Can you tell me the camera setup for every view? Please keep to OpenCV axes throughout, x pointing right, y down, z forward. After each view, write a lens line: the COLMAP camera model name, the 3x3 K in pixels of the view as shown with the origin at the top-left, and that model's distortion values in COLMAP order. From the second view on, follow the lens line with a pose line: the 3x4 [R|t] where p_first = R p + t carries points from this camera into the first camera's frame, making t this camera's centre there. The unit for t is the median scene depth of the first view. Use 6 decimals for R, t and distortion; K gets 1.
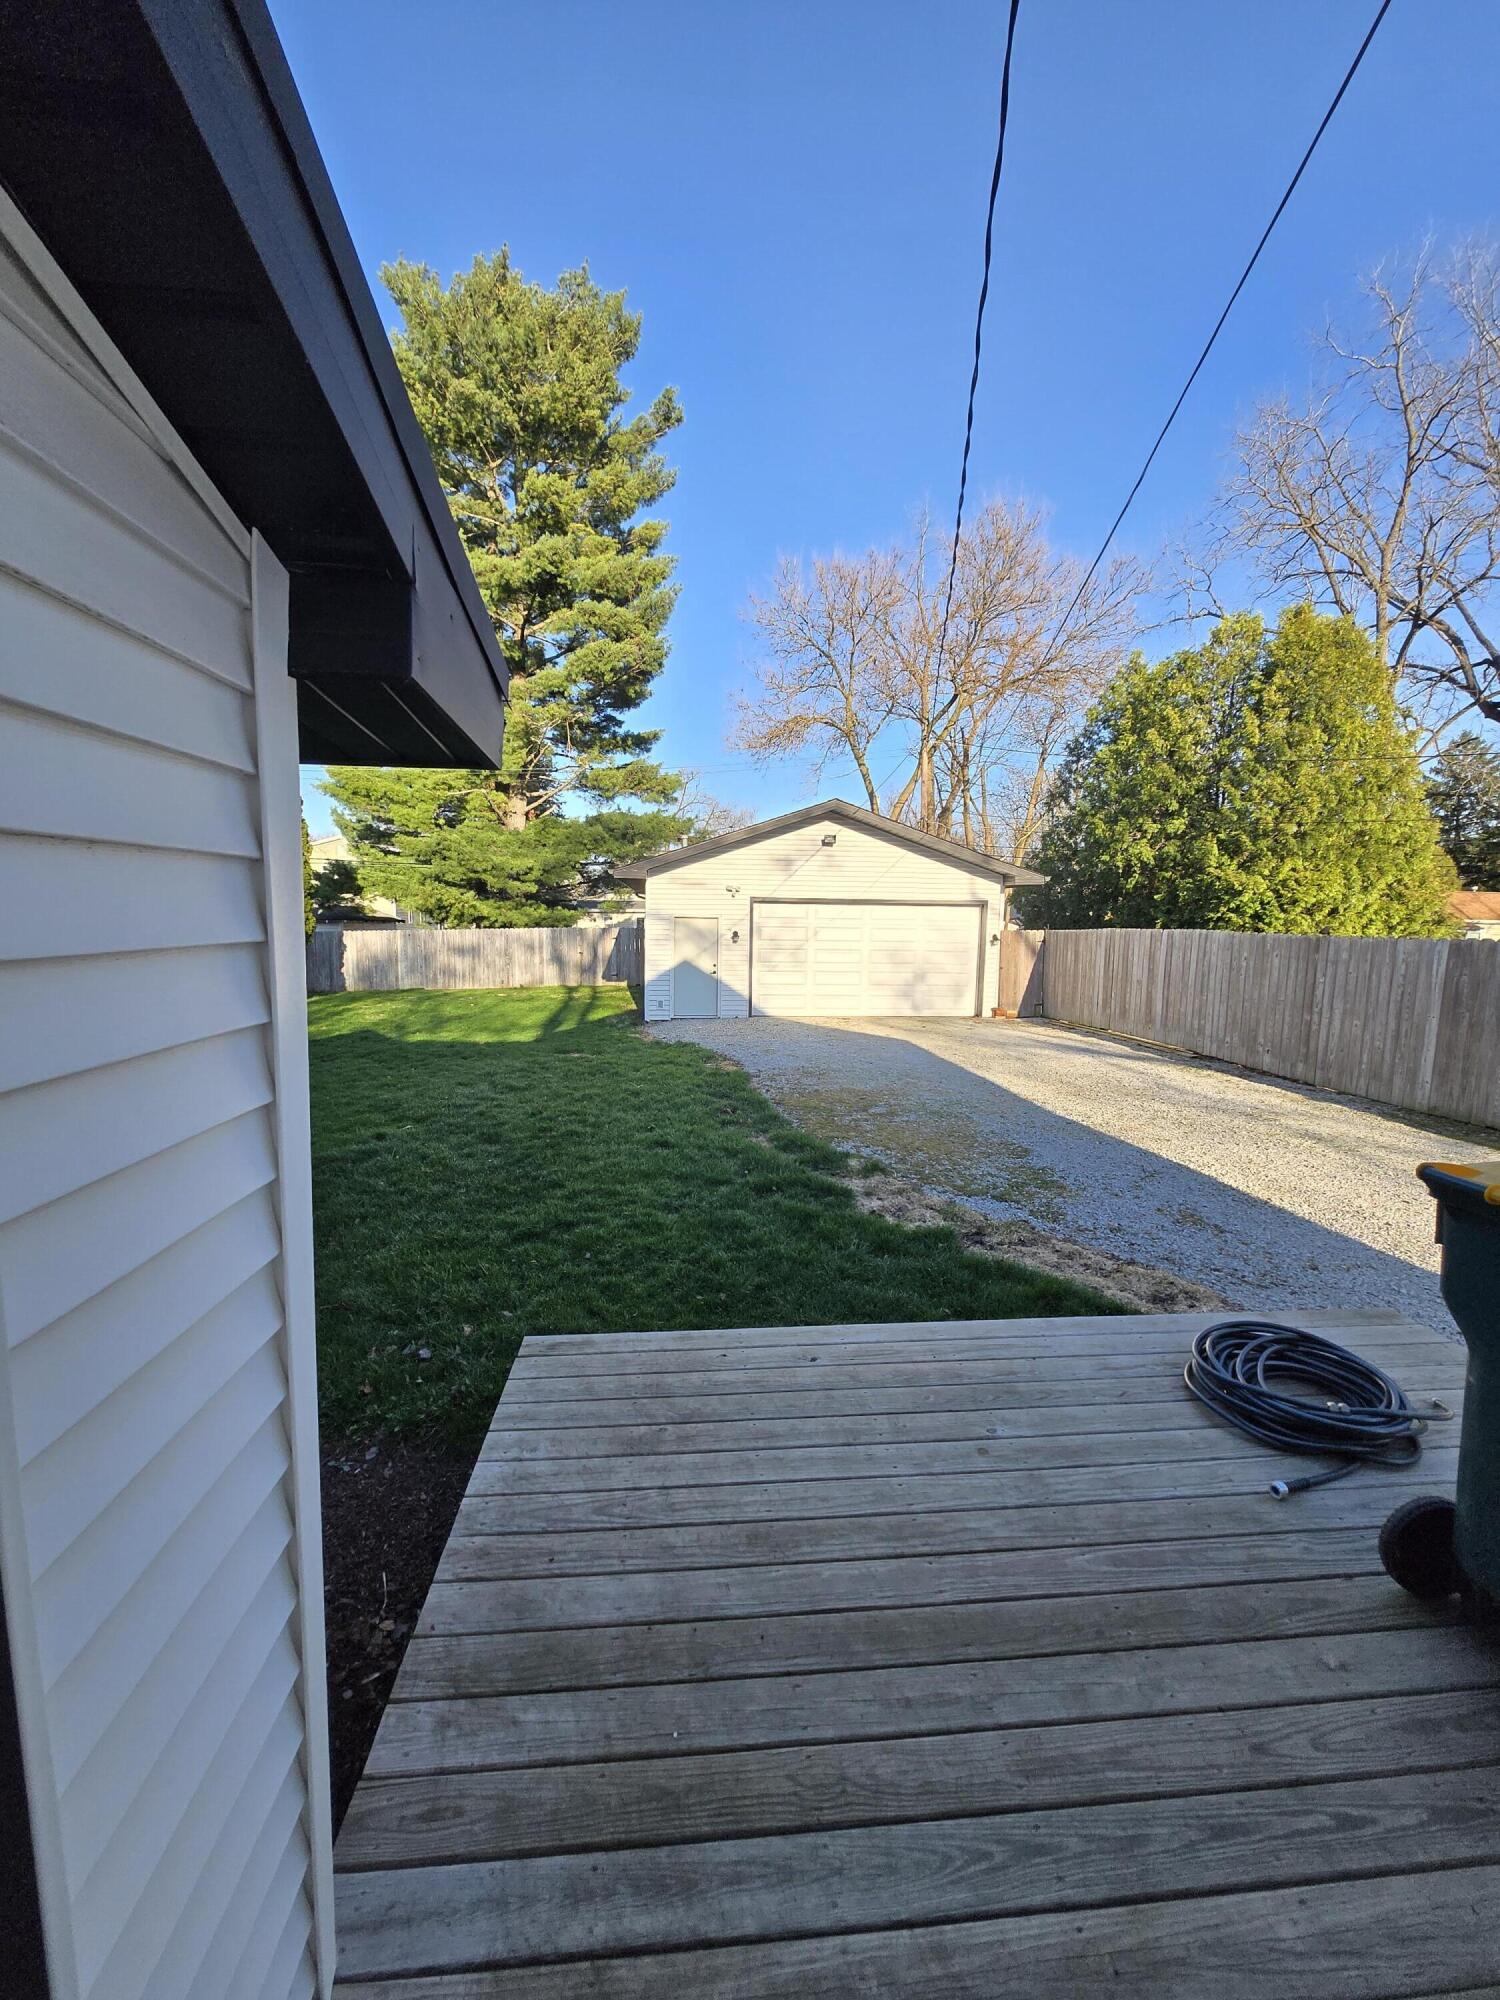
lens RADIAL K [[796.2, 0, 750.0], [0, 796.2, 1000.0], [0, 0, 1]] dist [0.001228, 0.000133]
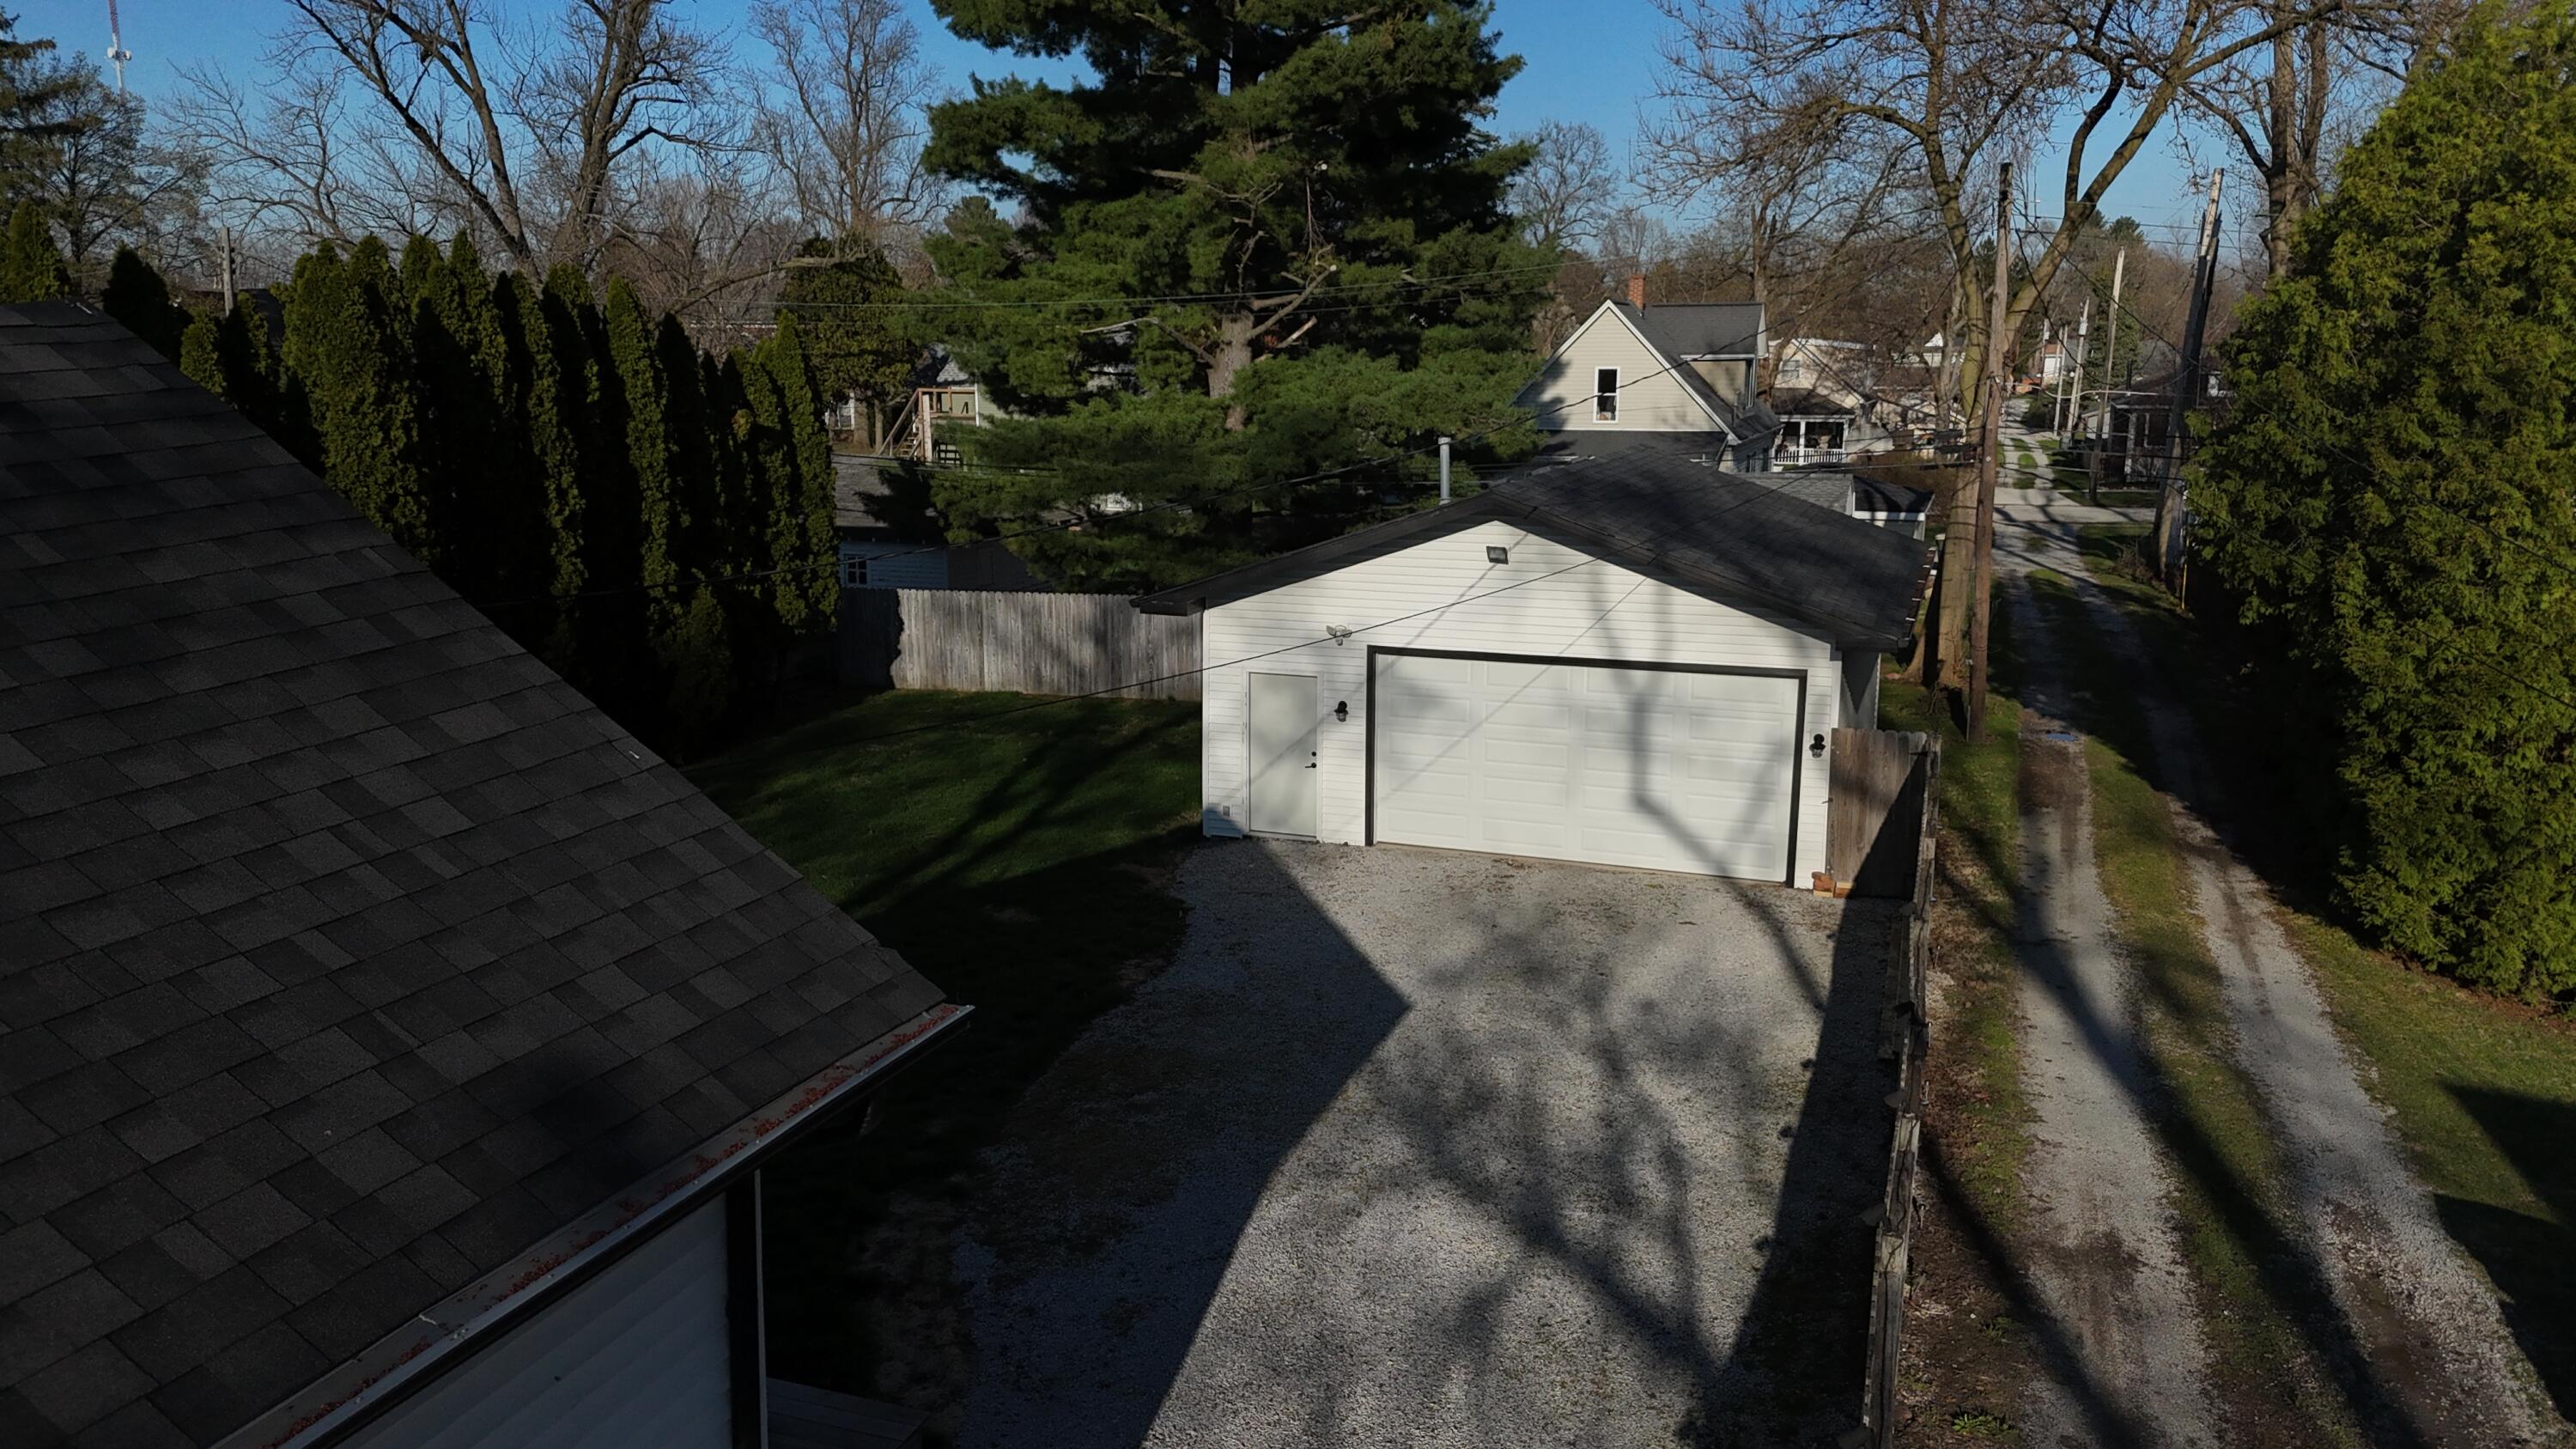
lens RADIAL K [[1910.5, 0, 1288.0], [0, 1910.5, 724.5], [0, 0, 1]] dist [0.082375, -0.090891]
pose [[0.905827, 0.077023, -0.416587, 0.511313], [-0.036571, 0.993880, 0.104239, -0.206132], [0.422066, -0.079188, 0.903100, -0.280653]]
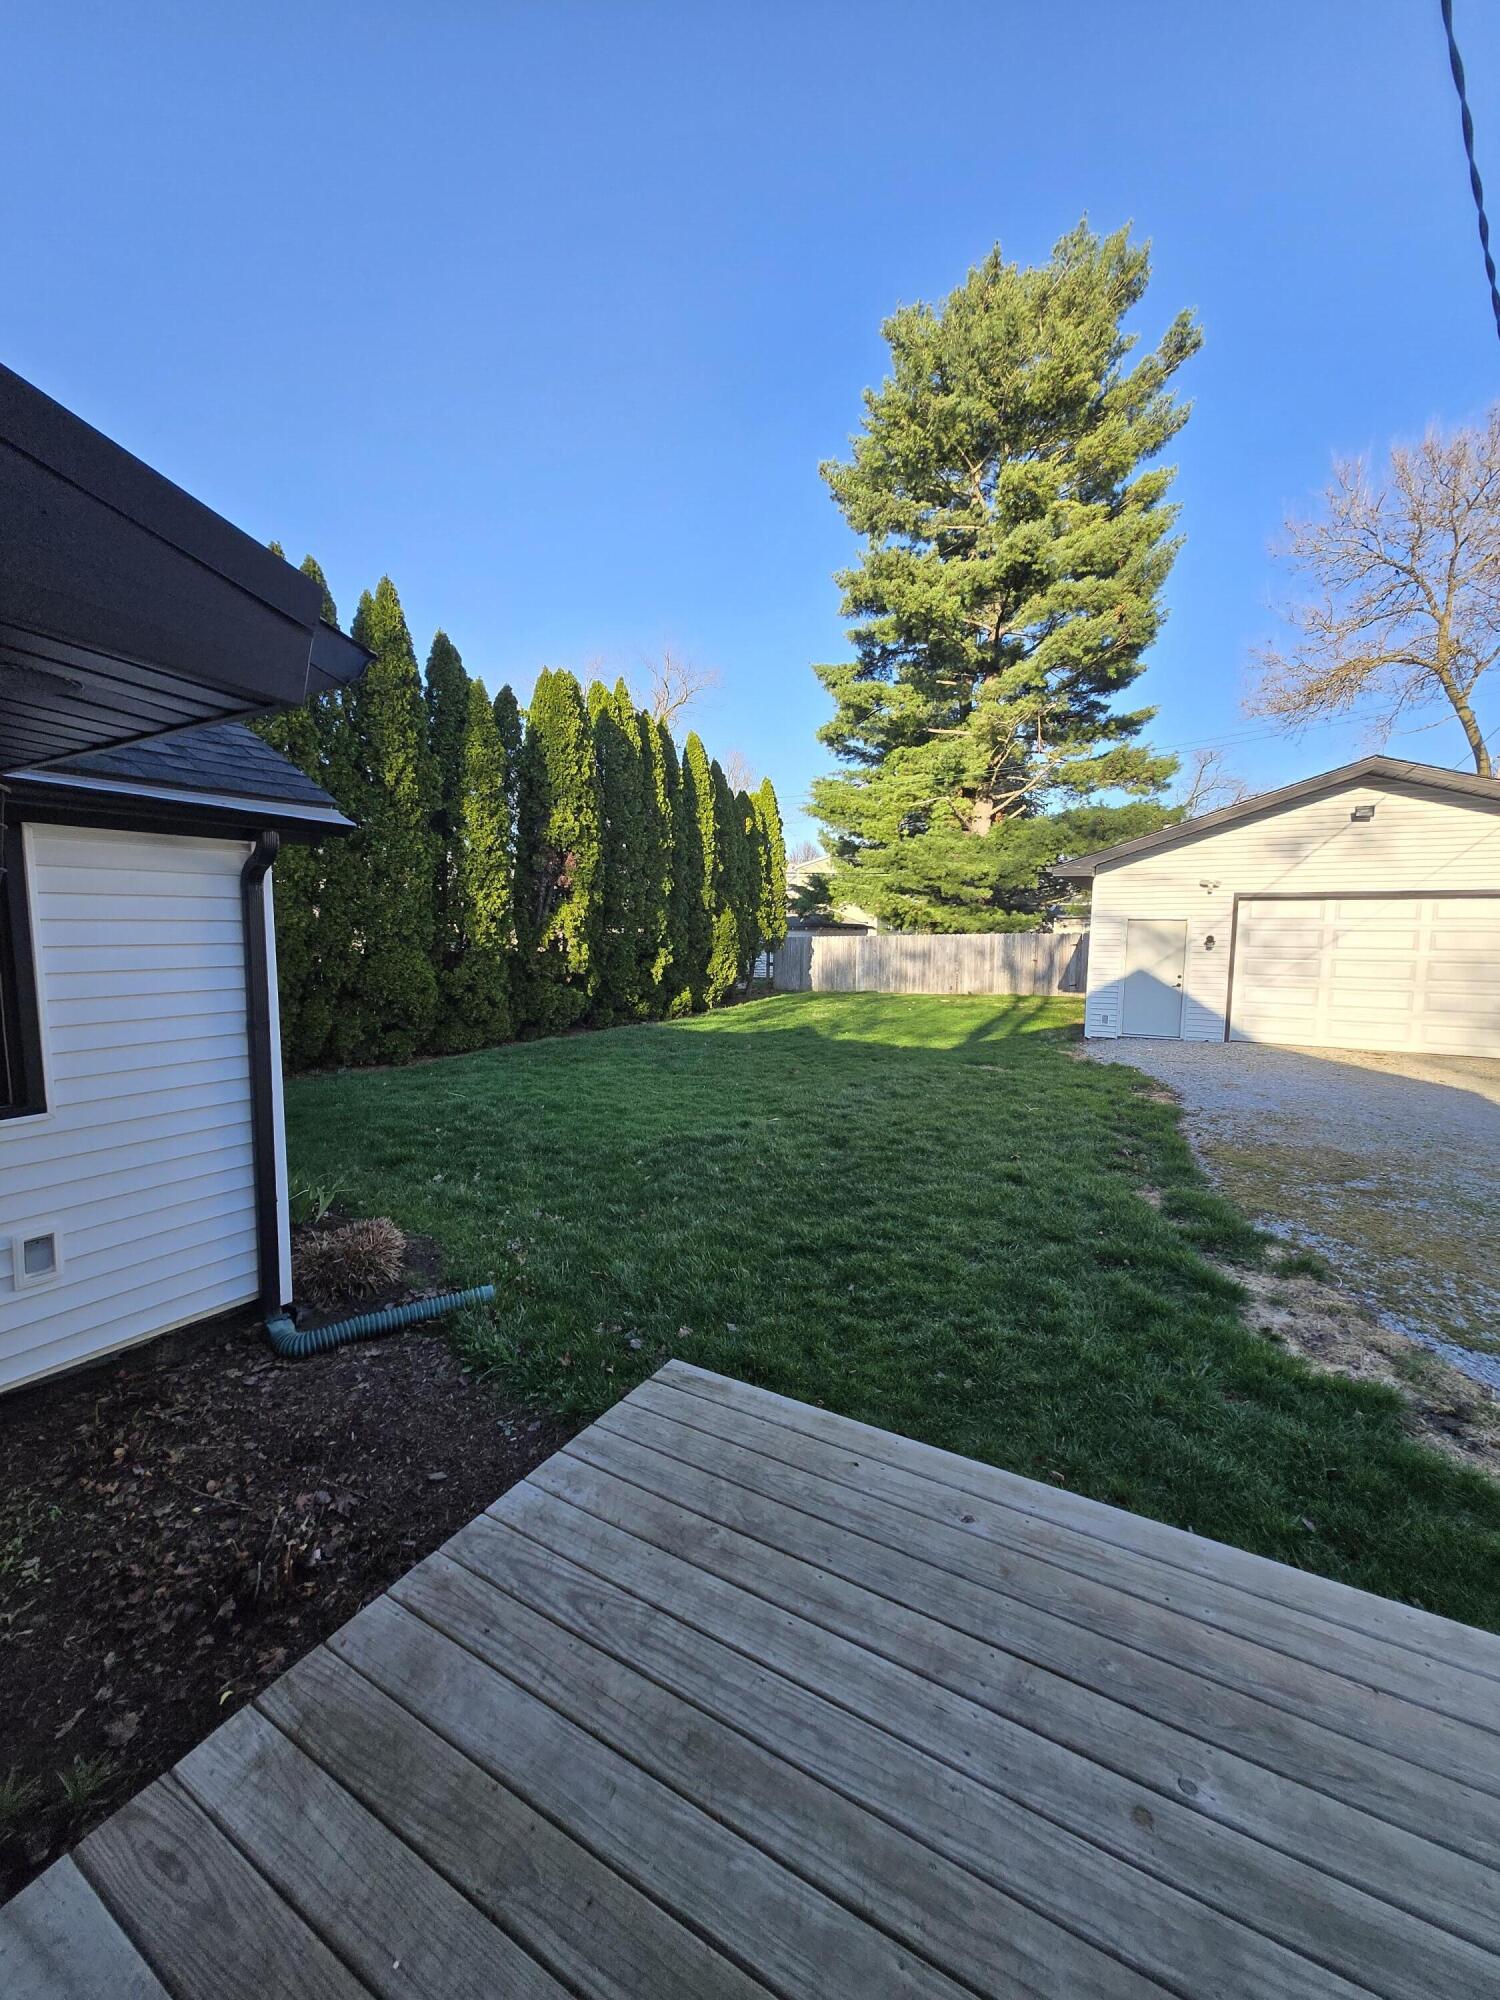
lens RADIAL K [[789.6, 0, 730.0], [0, 789.6, 998.0], [0, 0, 1]] dist [0.001394, 0.000205]
pose [[0.811534, 0.043634, -0.582673, 0.054228], [-0.050687, 0.998706, 0.004193, -0.000483], [0.582102, 0.026131, 0.812696, 0.053927]]
